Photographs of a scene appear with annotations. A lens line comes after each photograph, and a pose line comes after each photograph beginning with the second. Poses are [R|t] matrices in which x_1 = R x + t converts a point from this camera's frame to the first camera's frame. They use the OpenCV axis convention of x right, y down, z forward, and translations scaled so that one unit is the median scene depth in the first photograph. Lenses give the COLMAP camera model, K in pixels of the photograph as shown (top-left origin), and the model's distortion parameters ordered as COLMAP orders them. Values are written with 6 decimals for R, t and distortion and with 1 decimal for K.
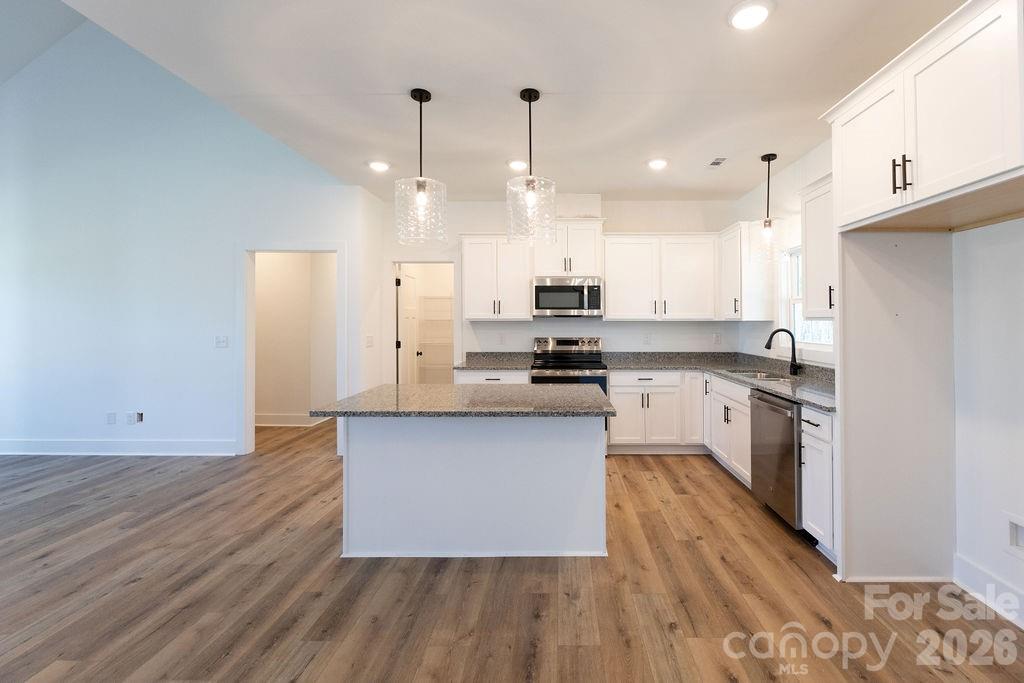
lens RADIAL K [[425.8, 0, 511.3], [0, 425.8, 319.4], [0, 0, 1]] dist [0.000484, -0.000236]
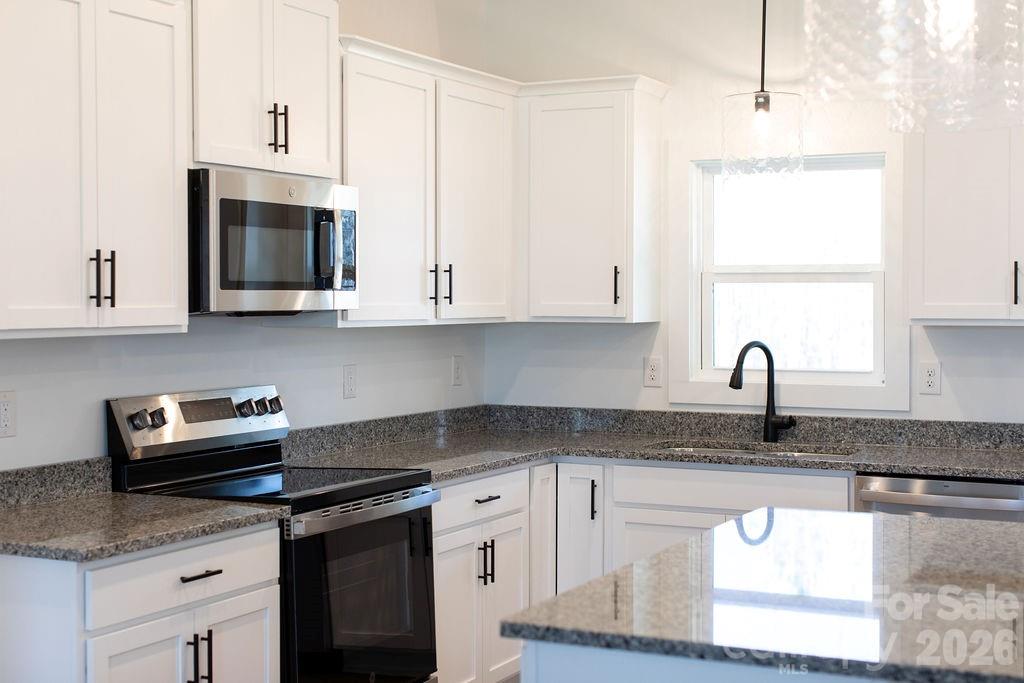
lens RADIAL K [[1586.0, 0, 512.0], [0, 1586.0, 341.5], [0, 0, 1]] dist [0.038949, 0.008203]
pose [[0.397948, -0.027421, 0.916998, -0.782220], [-0.002621, 0.999515, 0.031025, -0.022716], [-0.917404, -0.014750, 0.397683, 0.457531]]
